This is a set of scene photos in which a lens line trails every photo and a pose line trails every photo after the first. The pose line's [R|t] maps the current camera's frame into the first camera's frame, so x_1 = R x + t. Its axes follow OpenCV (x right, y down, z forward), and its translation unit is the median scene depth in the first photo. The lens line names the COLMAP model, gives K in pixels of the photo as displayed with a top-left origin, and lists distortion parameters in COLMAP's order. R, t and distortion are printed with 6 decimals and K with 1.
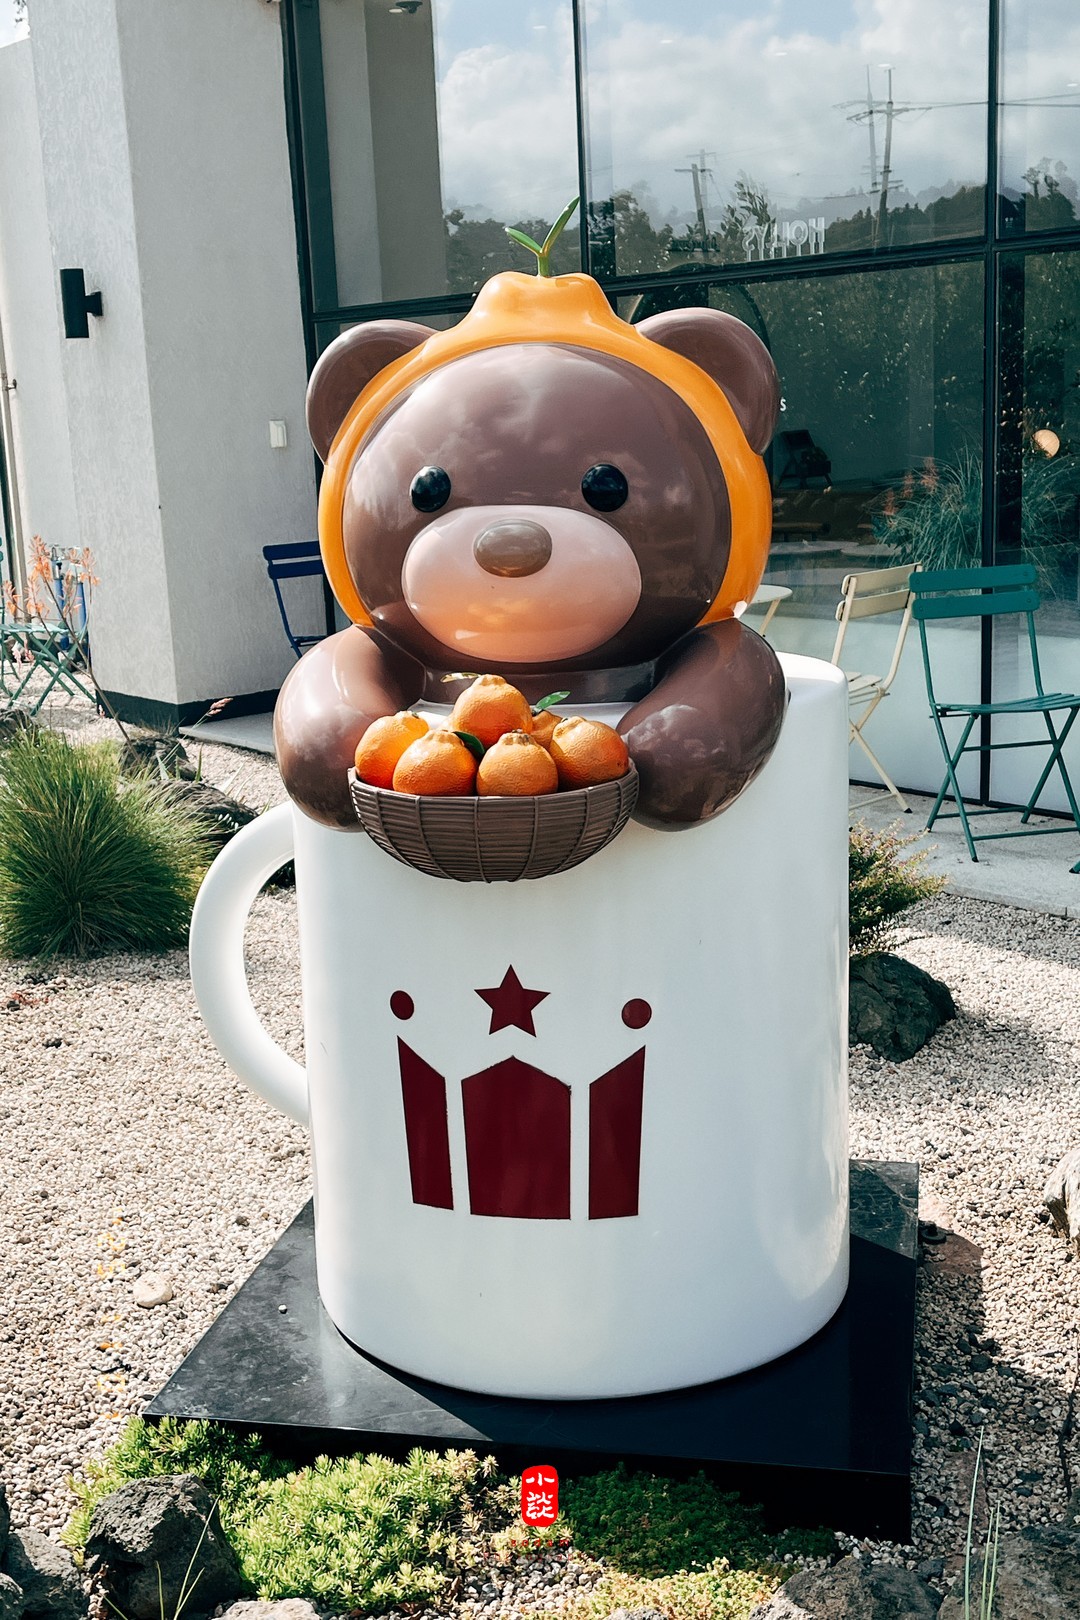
lens RADIAL K [[1901.0, 0, 540.0], [0, 1901.0, 810.0], [0, 0, 1]] dist [0.000693, -0.021589]
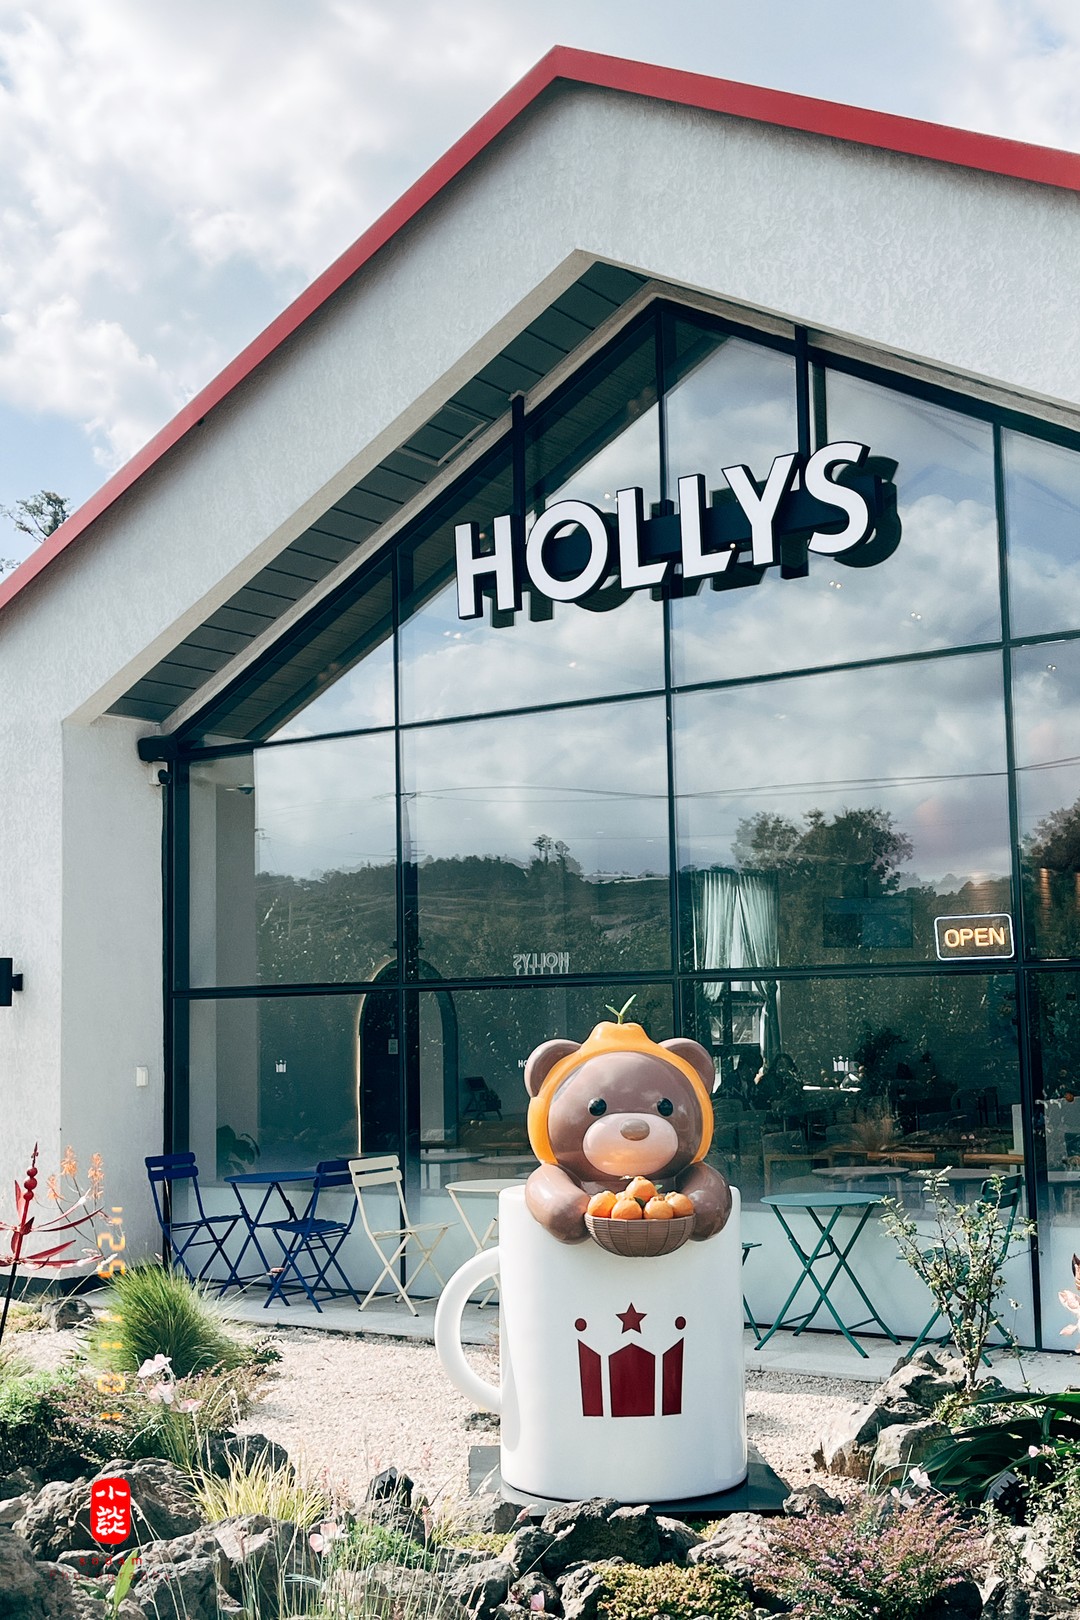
lens RADIAL K [[1901.0, 0, 540.0], [0, 1901.0, 810.0], [0, 0, 1]] dist [0.000693, -0.021589]
pose [[0.965935, 0.047232, 0.254440, -0.760196], [0.038731, 0.945745, -0.322592, 0.260099], [-0.255872, 0.321458, 0.911699, -1.359539]]
